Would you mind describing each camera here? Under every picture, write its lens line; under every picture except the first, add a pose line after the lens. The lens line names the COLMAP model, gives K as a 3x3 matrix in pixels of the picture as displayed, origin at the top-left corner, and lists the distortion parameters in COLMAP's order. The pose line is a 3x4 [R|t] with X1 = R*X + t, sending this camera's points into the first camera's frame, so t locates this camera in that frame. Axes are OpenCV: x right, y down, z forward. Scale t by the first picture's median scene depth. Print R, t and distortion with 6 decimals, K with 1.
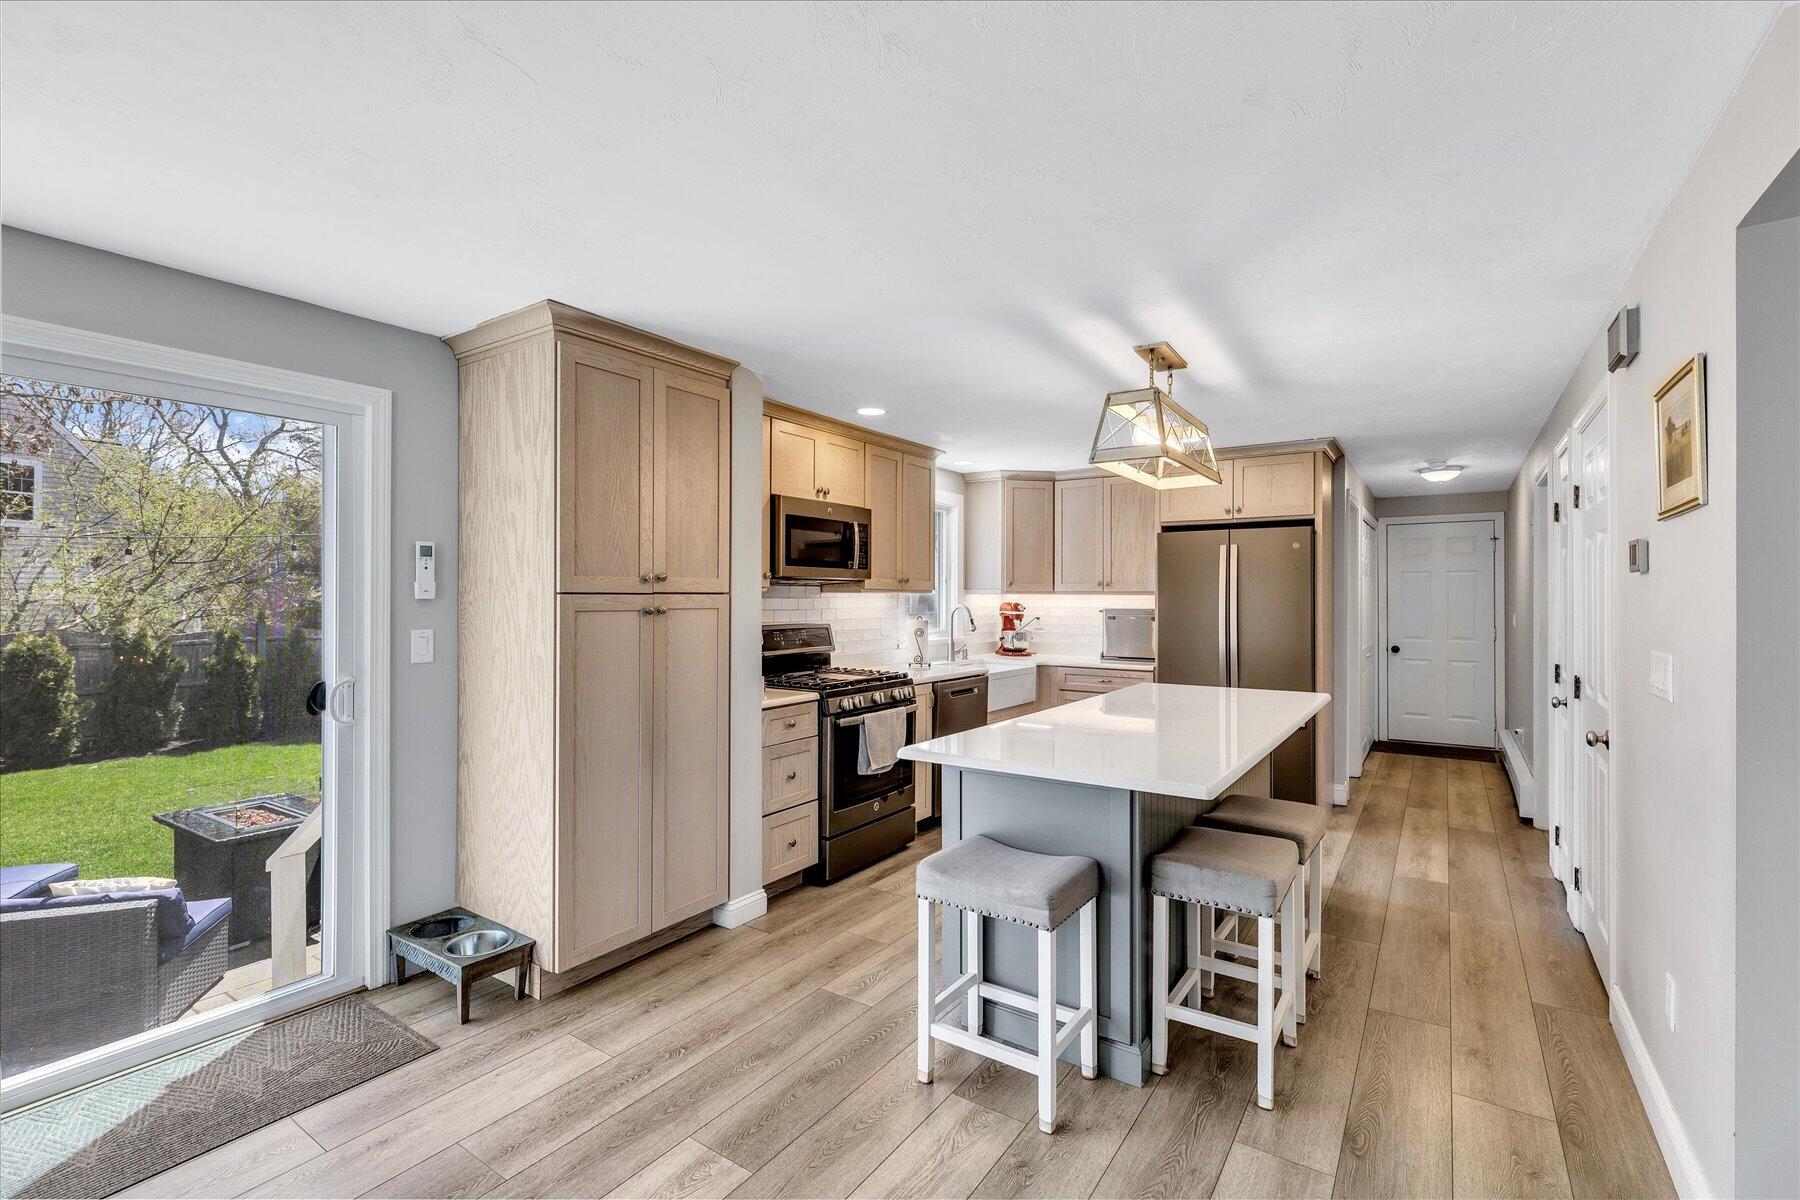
lens RADIAL K [[791.2, 0, 911.7], [0, 791.2, 600.6], [0, 0, 1]] dist [-0.001053, -0.000365]
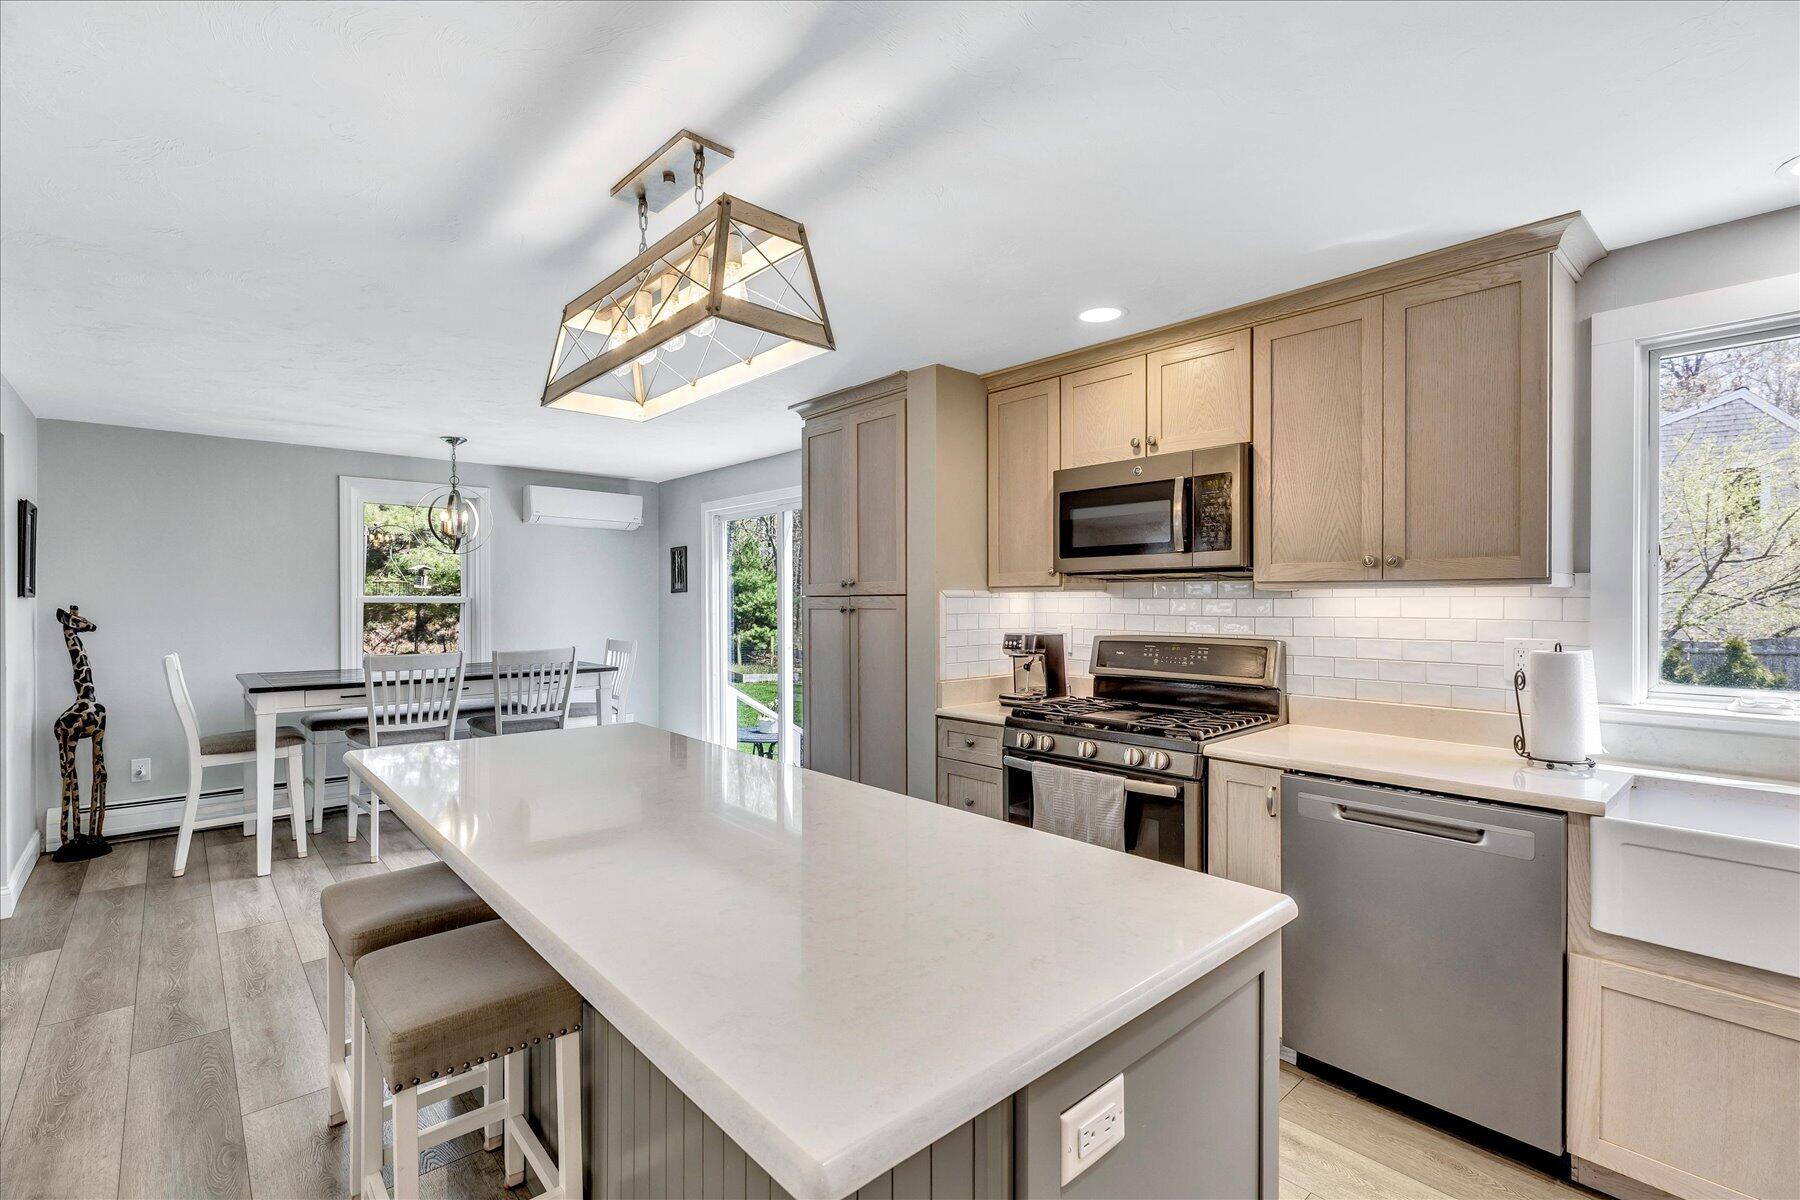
lens RADIAL K [[814.3, 0, 884.9], [0, 814.3, 604.0], [0, 0, 1]] dist [0.001407, -0.000599]
pose [[-0.260125, 0.002377, -0.965572, 0.580976], [-0.003612, 0.999988, 0.003434, -0.000306], [0.965568, 0.004381, -0.260113, 0.896459]]
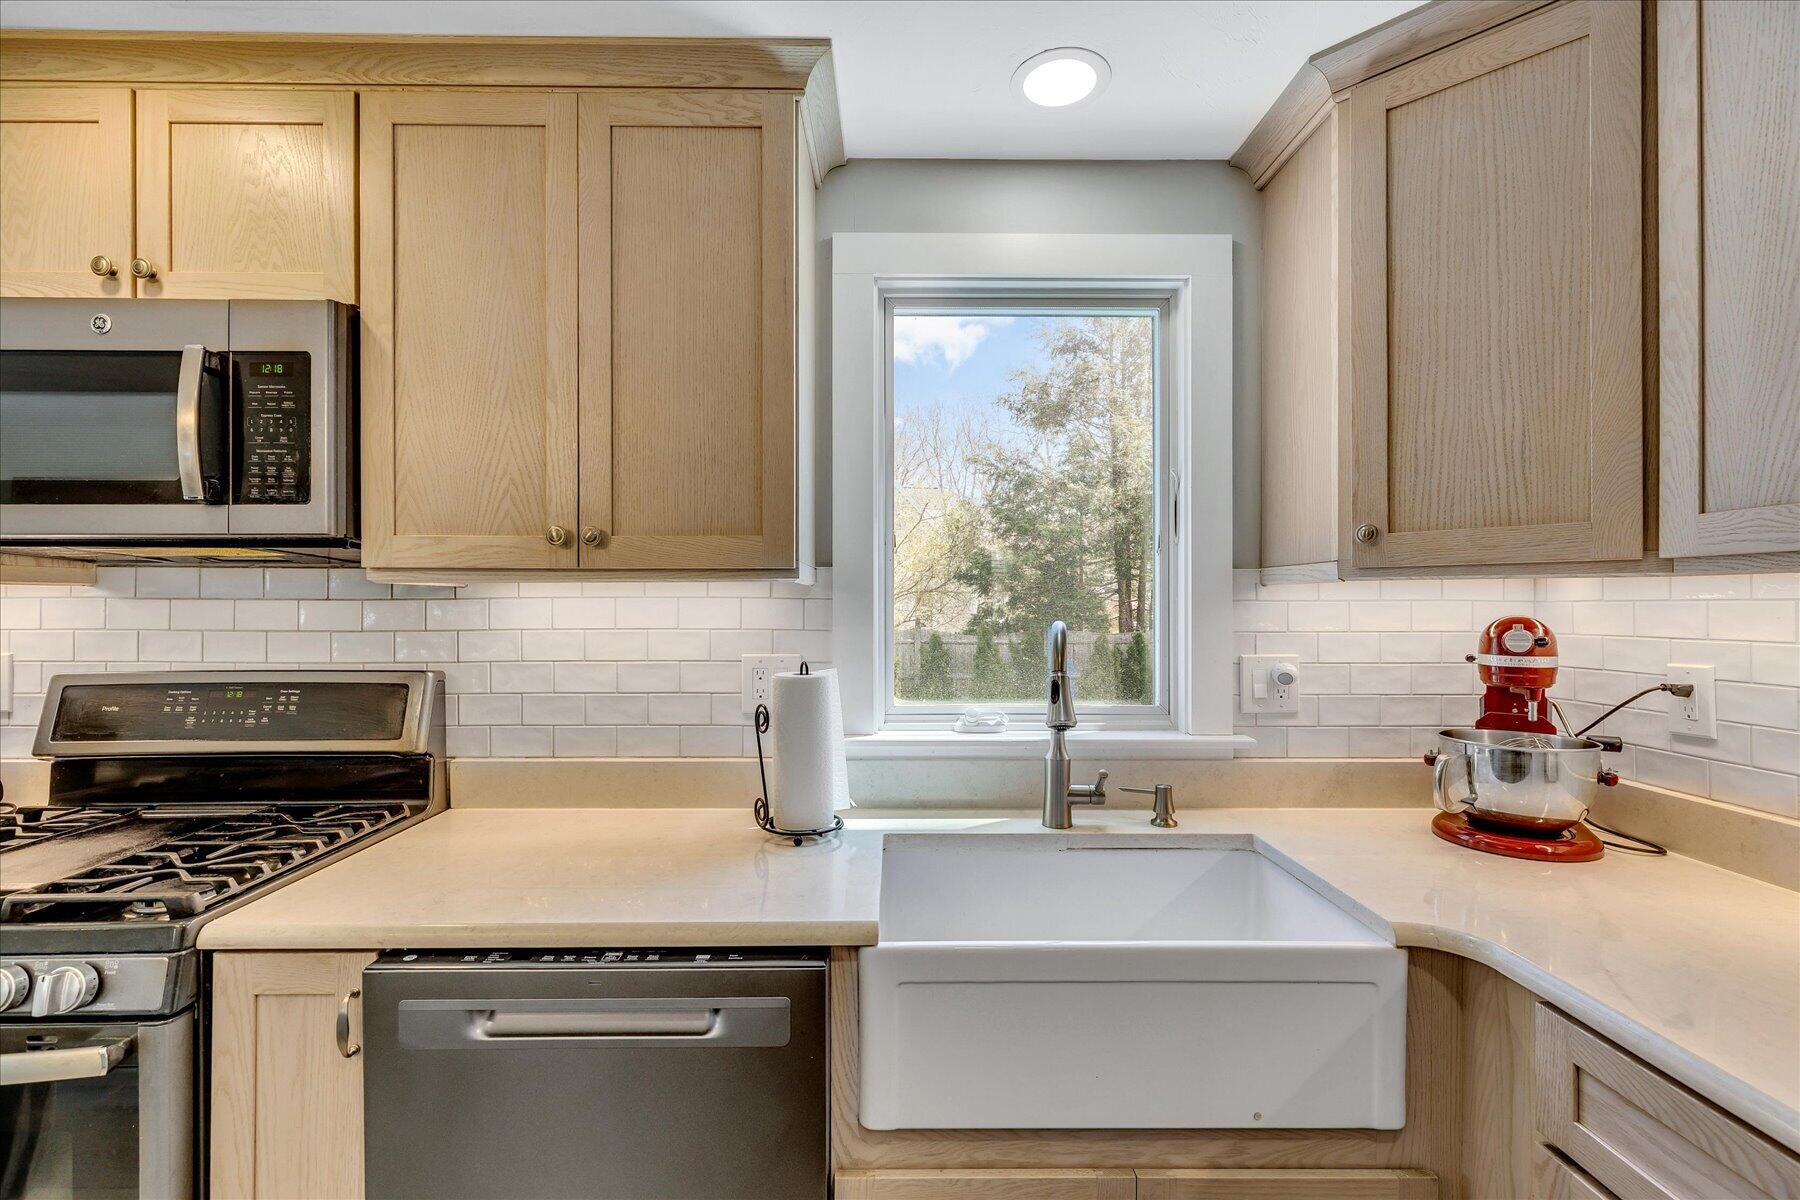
lens RADIAL K [[799.6, 0, 907.0], [0, 799.6, 605.3], [0, 0, 1]] dist [0.000470, -0.000412]
pose [[0.565440, -0.001533, -0.824788, 0.315290], [-0.001019, 0.999996, -0.002557, -0.000112], [0.824789, 0.002287, 0.565436, 1.000355]]
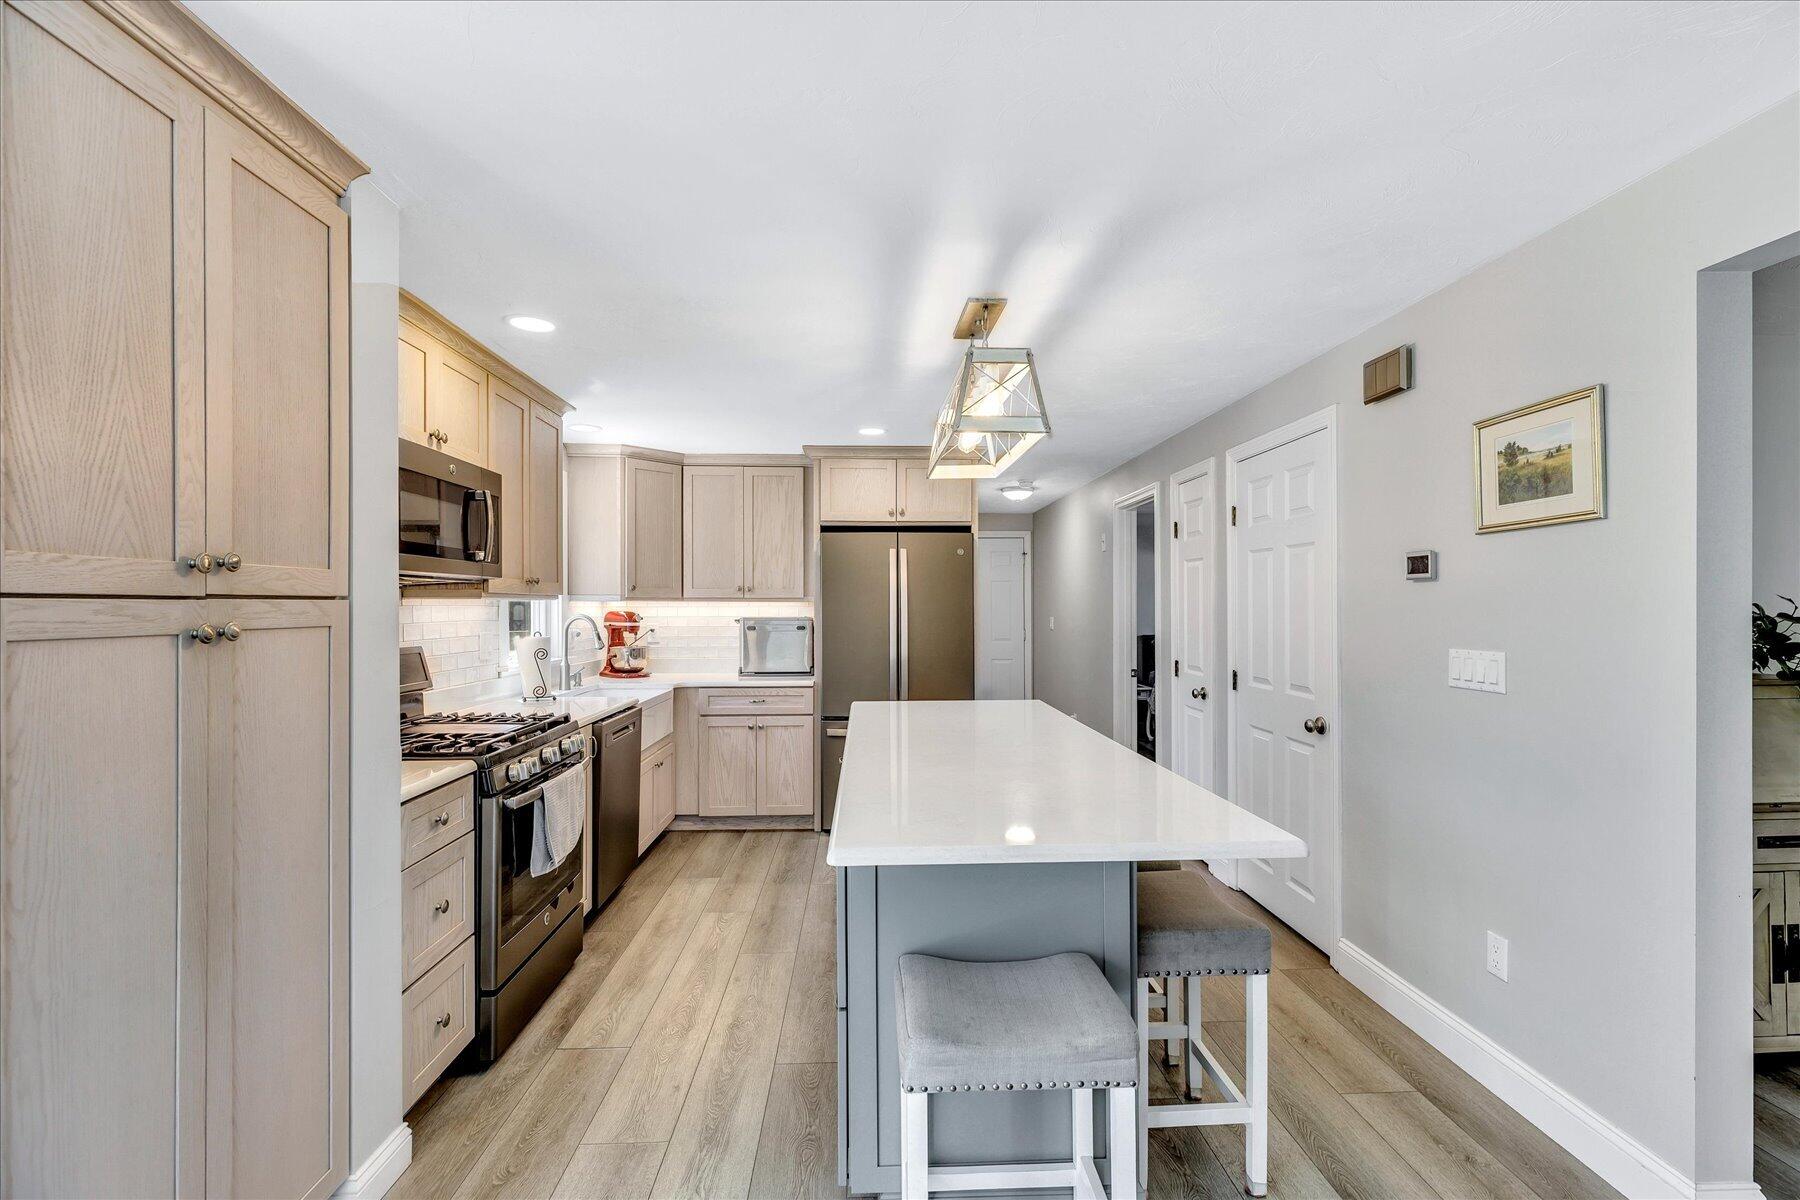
lens RADIAL K [[798.0, 0, 900.3], [0, 798.0, 608.5], [0, 0, 1]] dist [0.001952, 0.000257]
pose [[0.805819, -0.005763, 0.592134, -0.178783], [0.005894, 0.999981, 0.001711, -0.000415], [-0.592133, 0.002112, 0.805837, 0.248738]]
